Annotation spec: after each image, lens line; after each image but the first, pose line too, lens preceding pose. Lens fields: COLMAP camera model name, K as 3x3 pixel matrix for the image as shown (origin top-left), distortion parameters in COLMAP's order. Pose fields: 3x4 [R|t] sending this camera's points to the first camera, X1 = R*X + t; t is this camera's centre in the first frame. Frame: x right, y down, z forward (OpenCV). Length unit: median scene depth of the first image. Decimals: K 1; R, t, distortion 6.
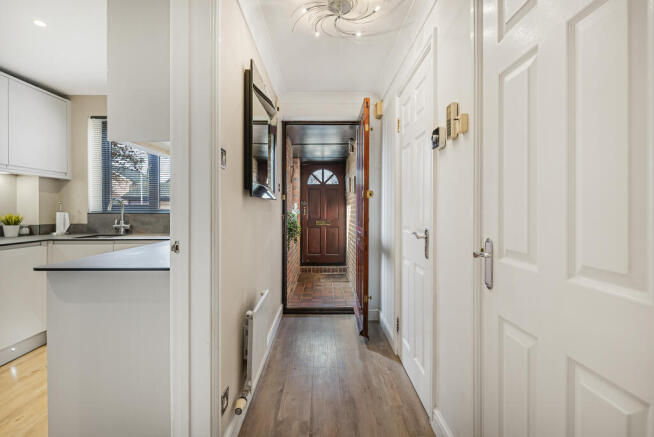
lens RADIAL K [[325.1, 0, 326.9], [0, 325.1, 214.9], [0, 0, 1]] dist [-0.002108, -0.000096]
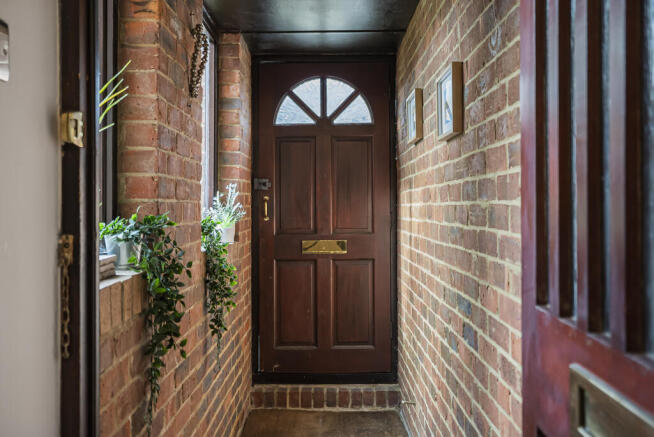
lens RADIAL K [[660.3, 0, 326.8], [0, 660.3, 216.5], [0, 0, 1]] dist [0.002646, 0.000000]
pose [[0.999886, -0.002134, -0.014927, 0.000182], [0.002146, 0.999997, 0.000794, -0.005041], [0.014925, -0.000826, 0.999888, 0.361721]]
